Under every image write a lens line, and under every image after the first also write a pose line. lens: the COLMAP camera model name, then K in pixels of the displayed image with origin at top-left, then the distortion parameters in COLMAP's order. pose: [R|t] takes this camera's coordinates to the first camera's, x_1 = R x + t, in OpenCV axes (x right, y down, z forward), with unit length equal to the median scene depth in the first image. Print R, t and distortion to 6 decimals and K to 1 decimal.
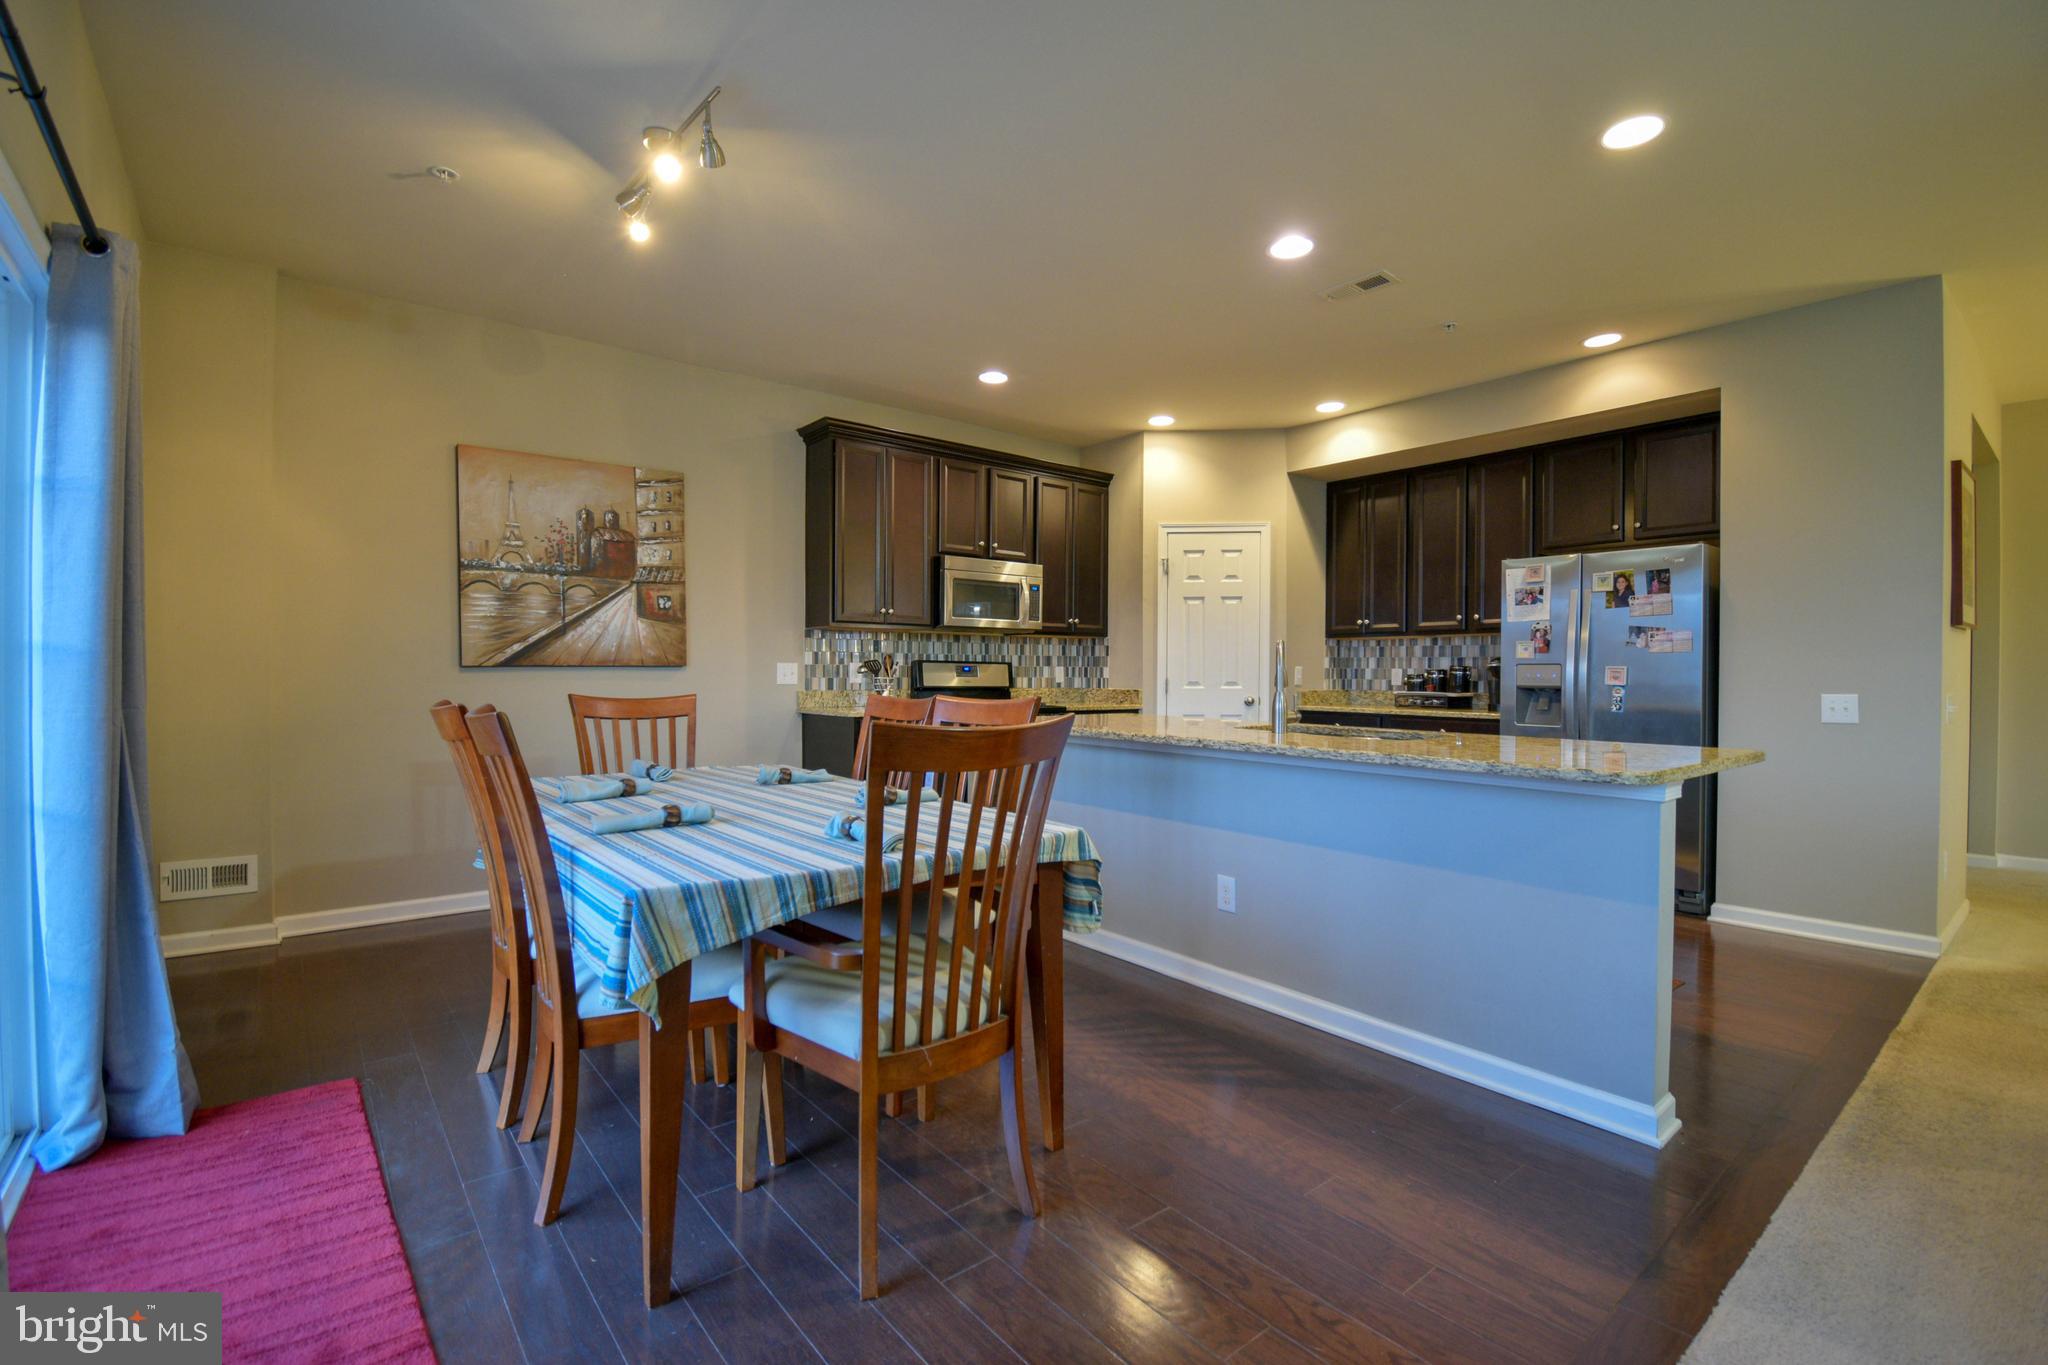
lens RADIAL K [[905.4, 0, 1028.9], [0, 905.4, 681.3], [0, 0, 1]] dist [0.026483, -0.031463]
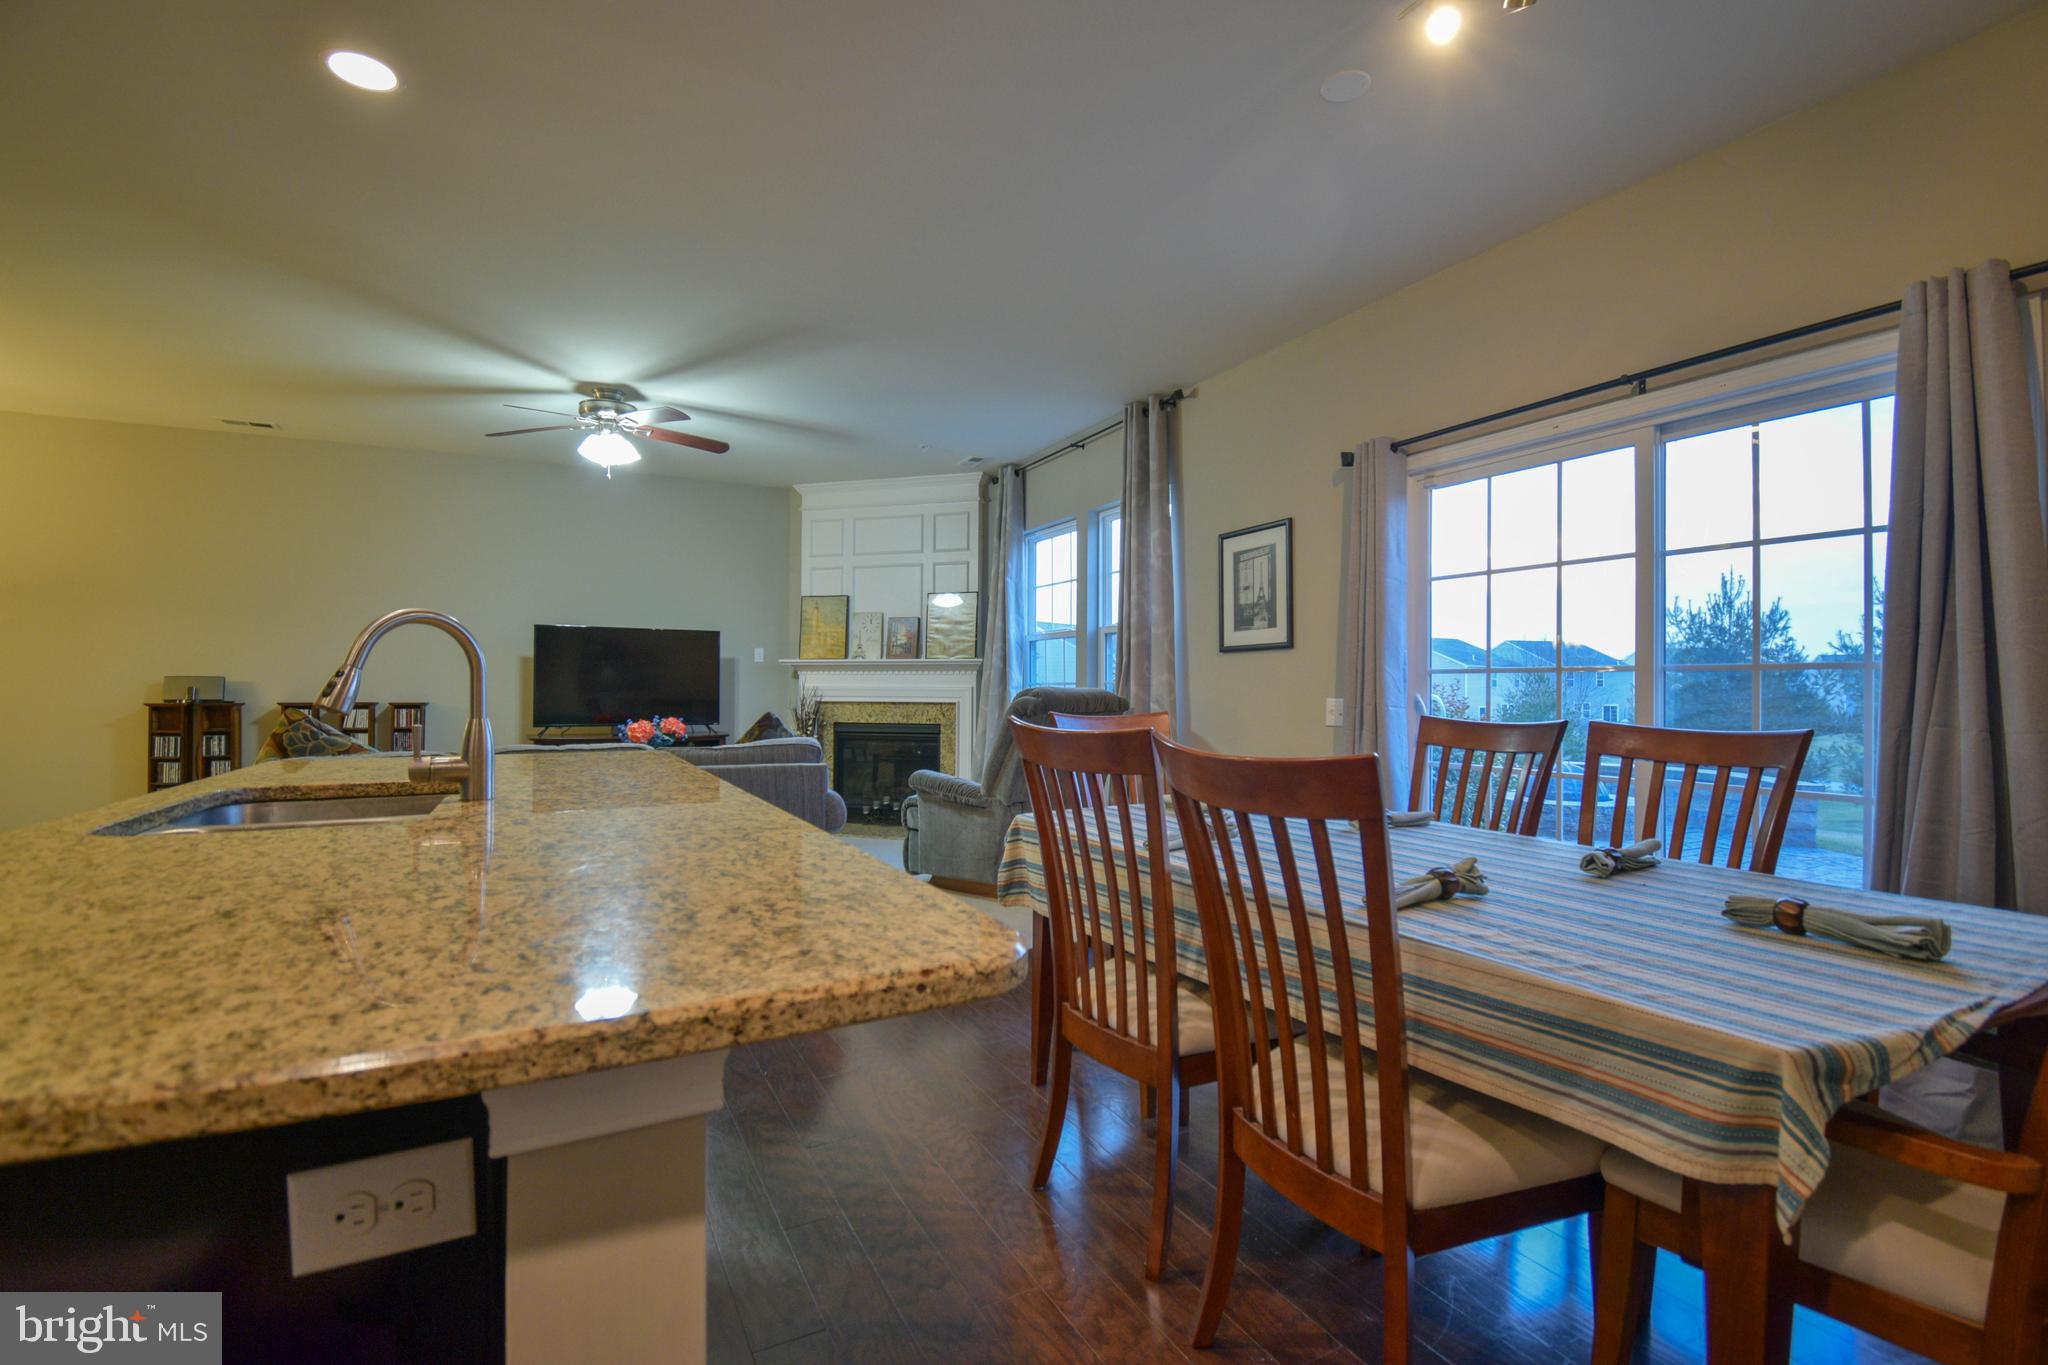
lens RADIAL K [[905.4, 0, 1028.9], [0, 905.4, 681.3], [0, 0, 1]] dist [0.026483, -0.031463]
pose [[-0.980698, -0.007982, 0.195368, -0.084331], [-0.007590, 0.999967, 0.002758, -0.008962], [-0.195383, 0.001222, -0.980726, 0.990094]]
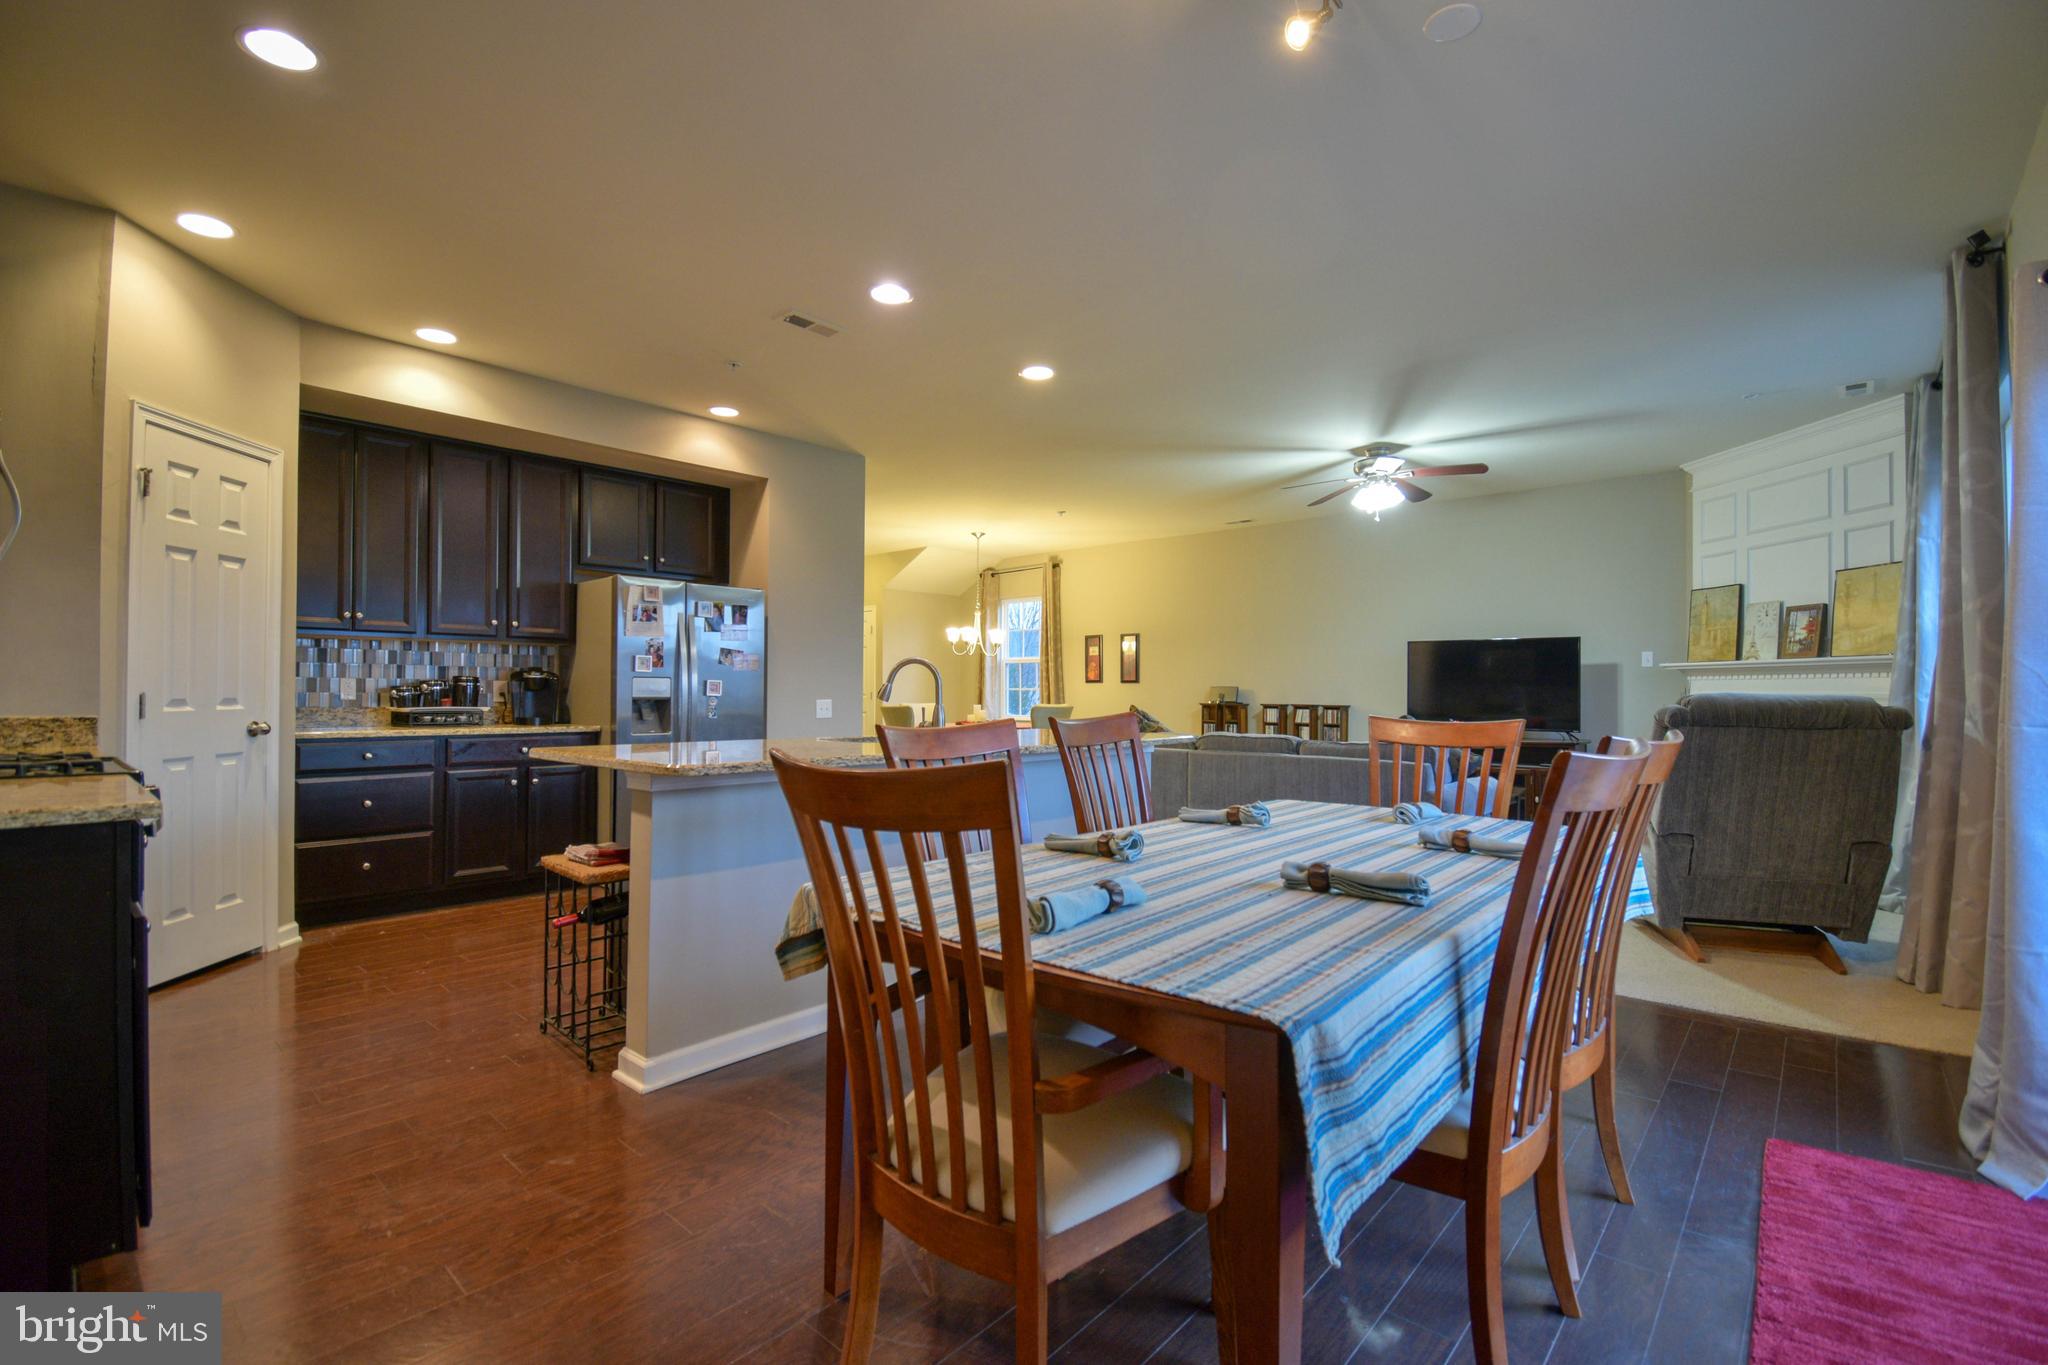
lens RADIAL K [[905.4, 0, 1028.9], [0, 905.4, 681.3], [0, 0, 1]] dist [0.026483, -0.031463]
pose [[-0.160063, 0.003752, 0.987100, -0.581878], [0.002680, 0.999991, -0.003367, -0.009475], [-0.987103, 0.002107, -0.160072, 0.736901]]
